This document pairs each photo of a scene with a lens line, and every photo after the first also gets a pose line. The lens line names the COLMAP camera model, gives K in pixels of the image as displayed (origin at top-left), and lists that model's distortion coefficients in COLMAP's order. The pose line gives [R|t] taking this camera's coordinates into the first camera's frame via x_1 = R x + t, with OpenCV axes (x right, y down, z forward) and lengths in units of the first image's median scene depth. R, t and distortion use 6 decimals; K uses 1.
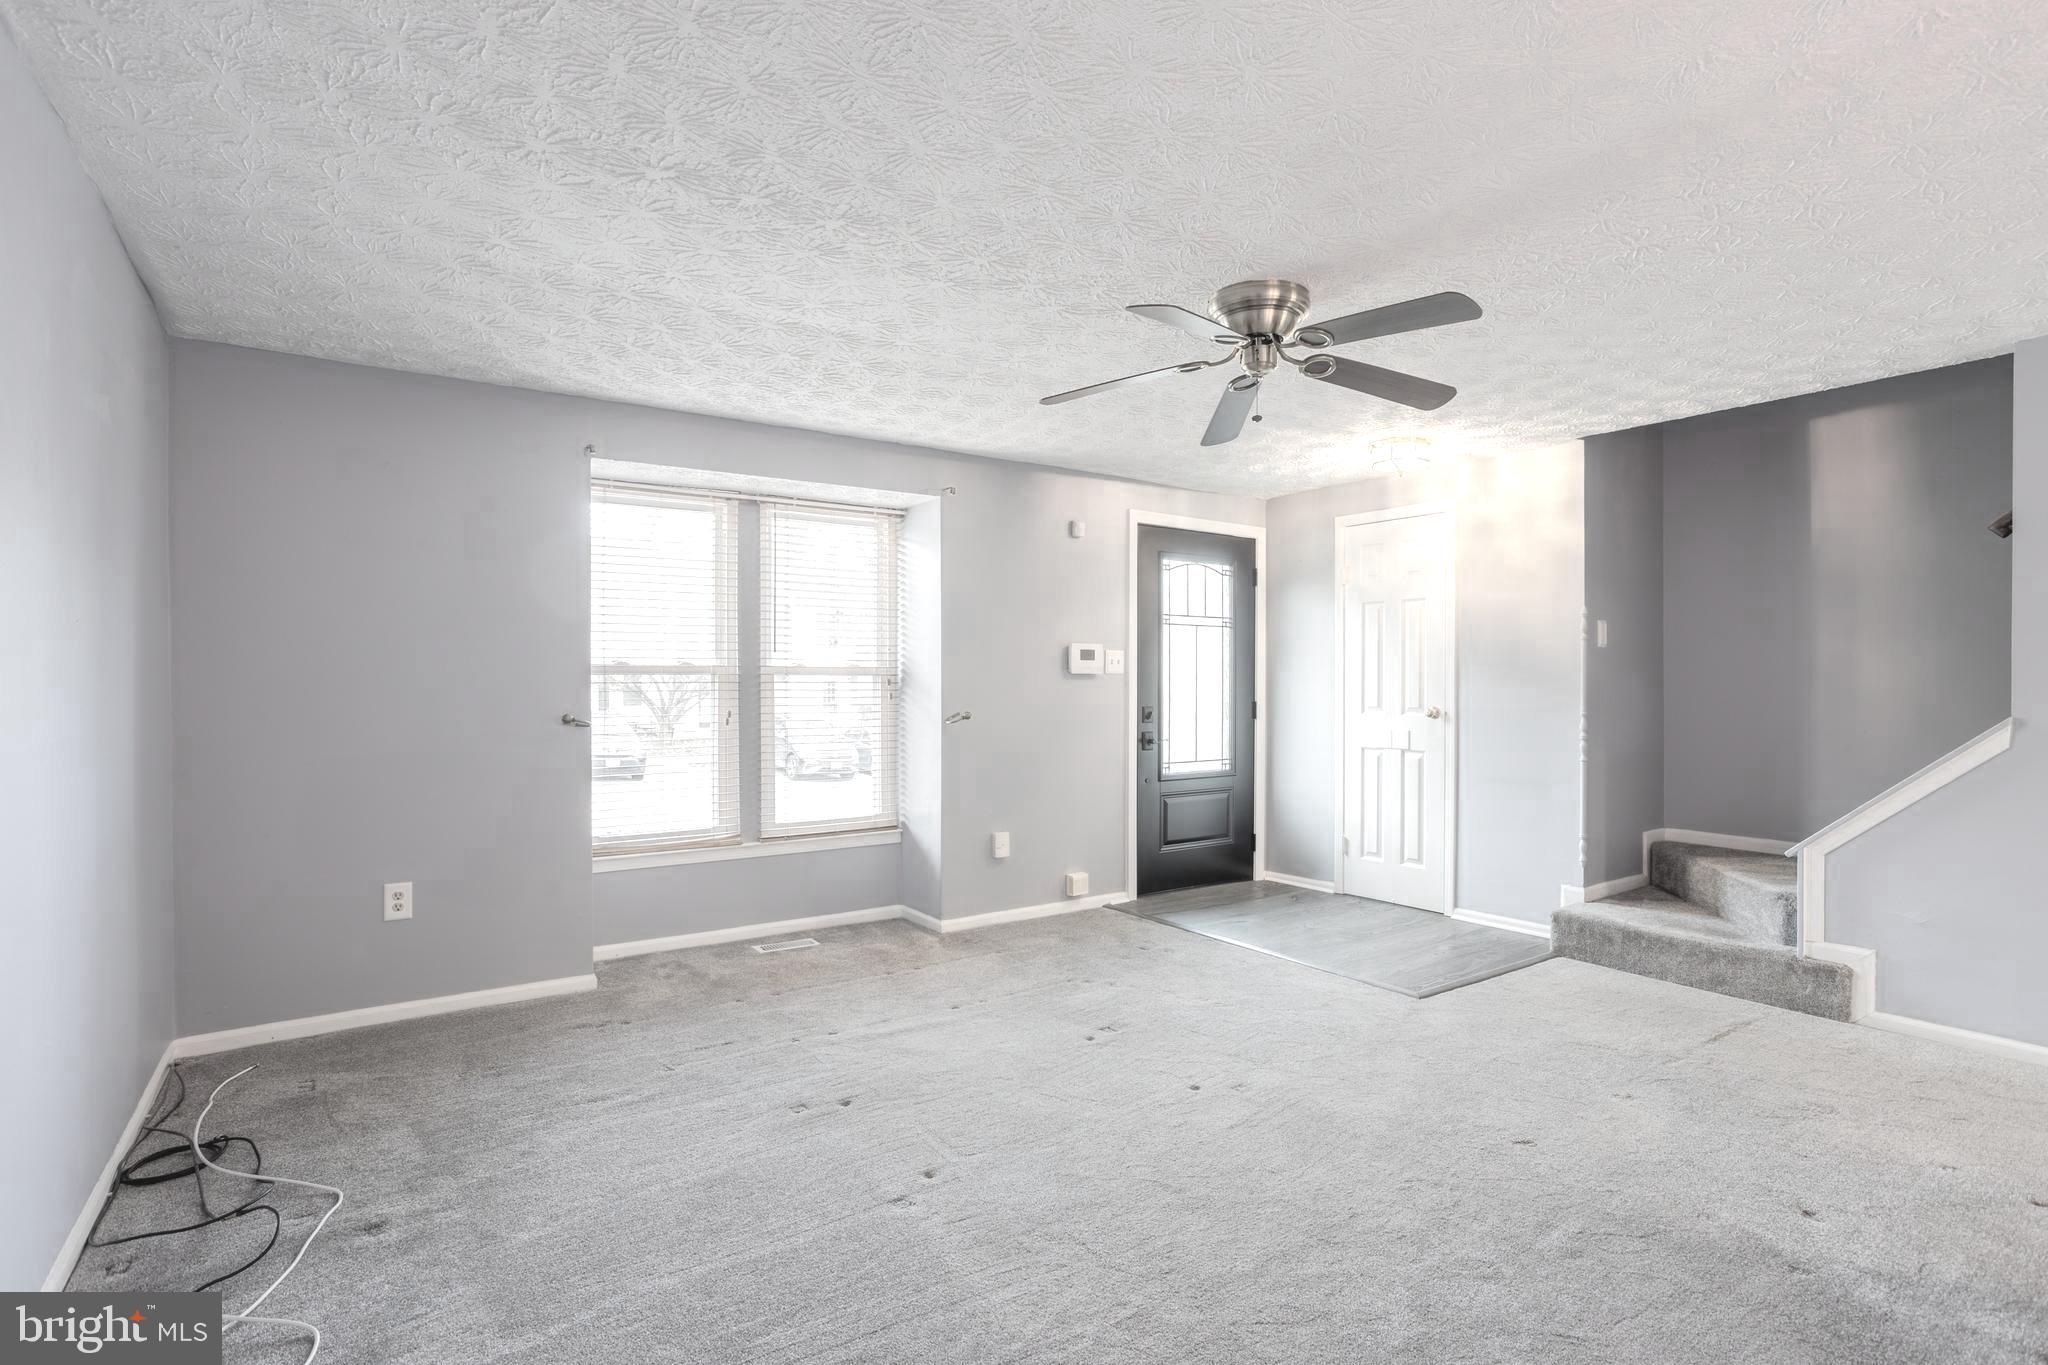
lens RADIAL K [[979.5, 0, 1021.6], [0, 979.5, 682.7], [0, 0, 1]] dist [-0.016798, 0.000682]
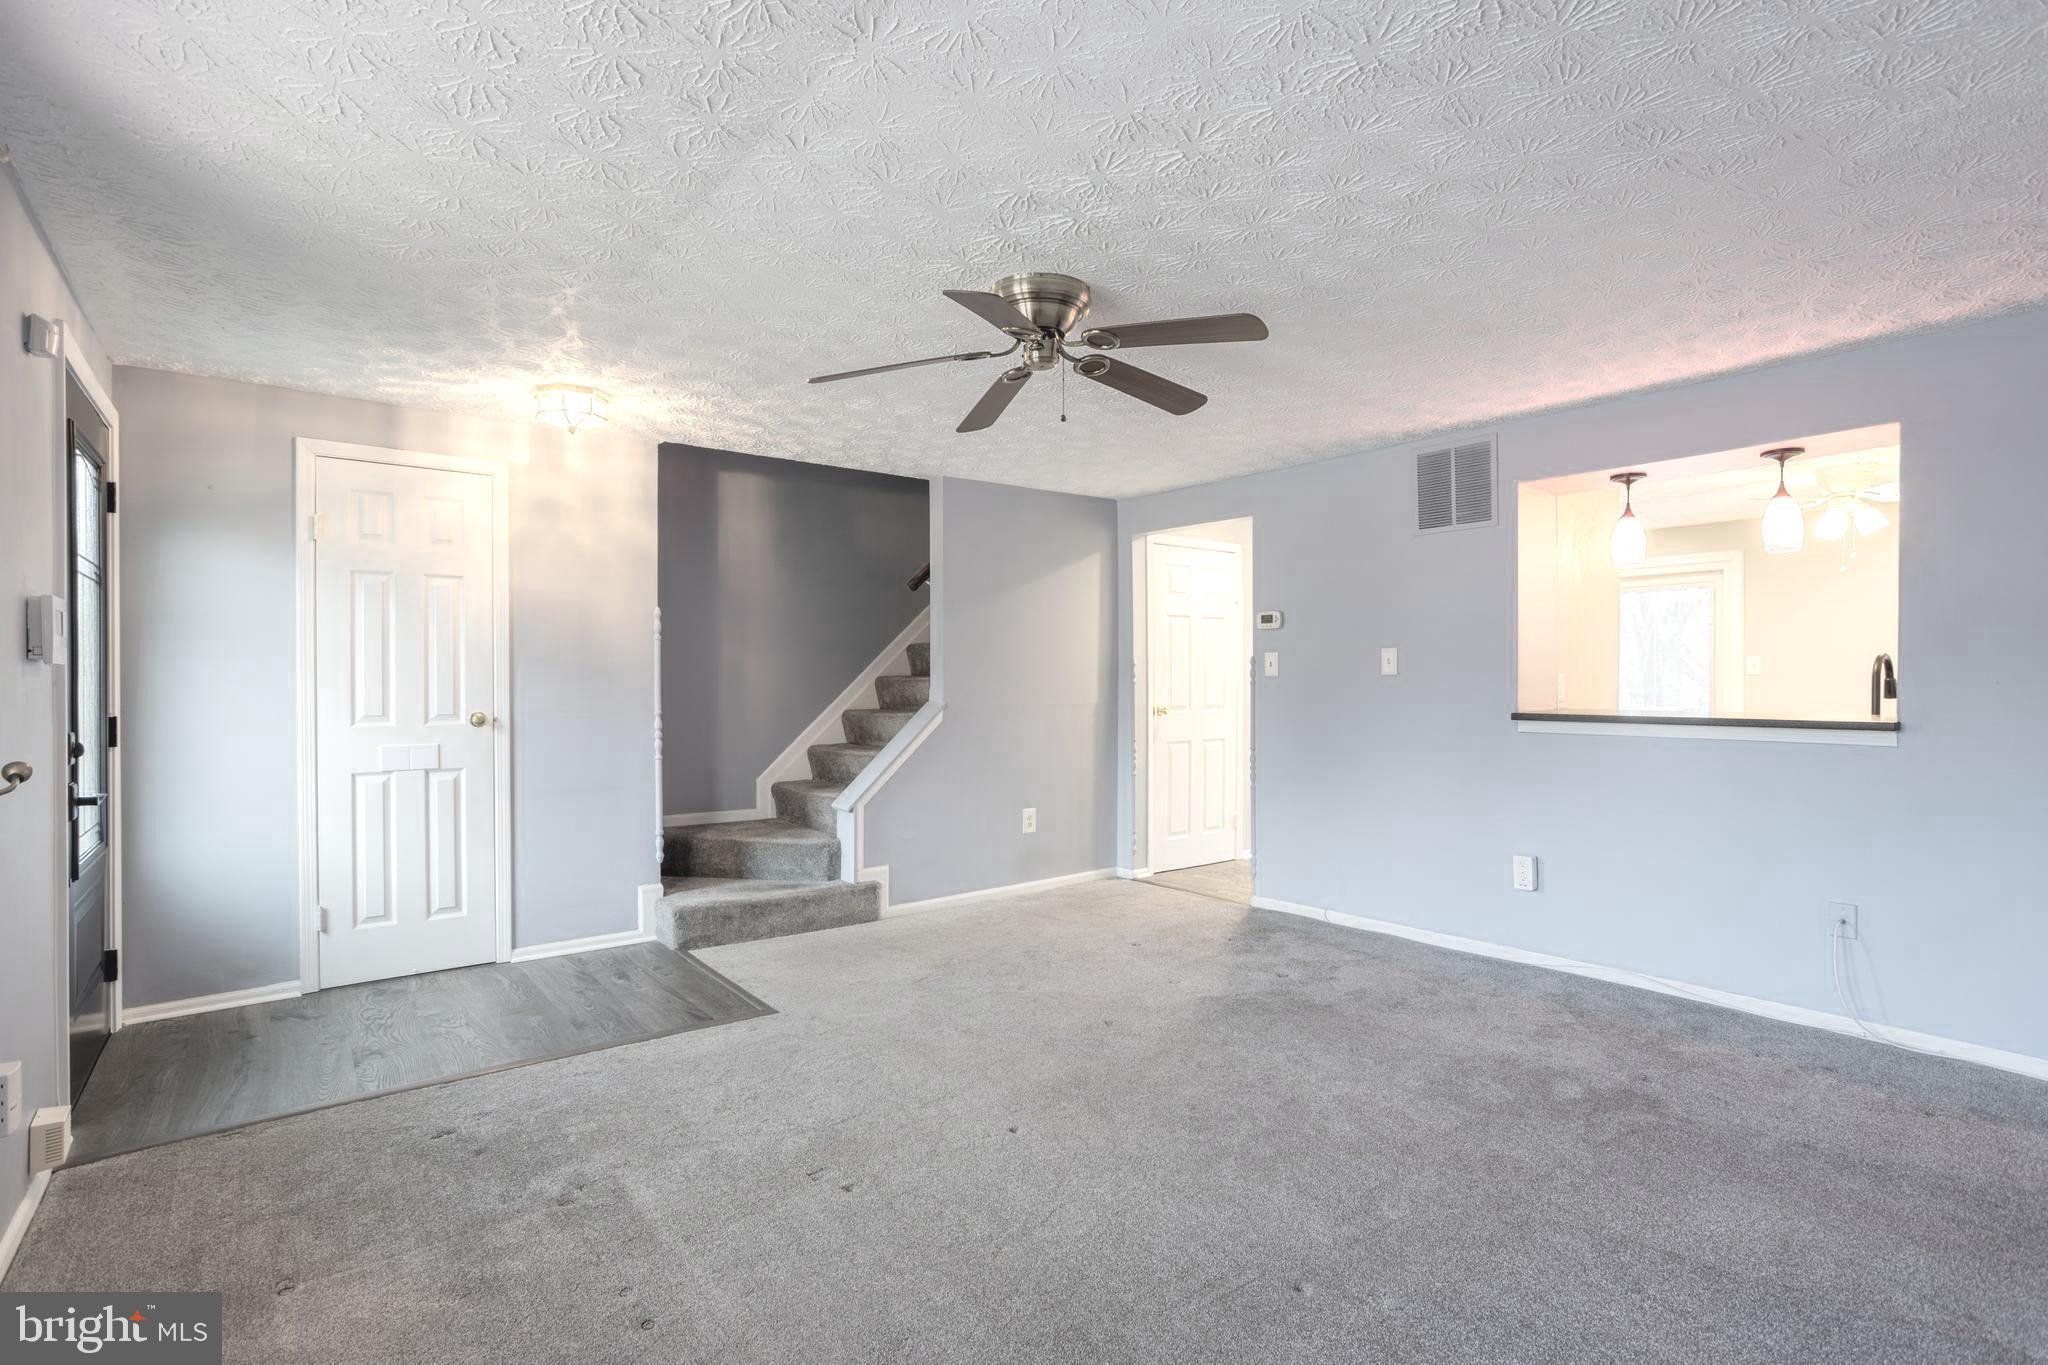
lens RADIAL K [[979.5, 0, 1021.7], [0, 979.5, 684.2], [0, 0, 1]] dist [-0.016798, 0.000682]
pose [[-0.047943, -0.001185, 0.998849, -0.418987], [0.000805, 0.999999, 0.001225, 0.000804], [-0.998850, 0.000863, -0.047942, 0.602964]]
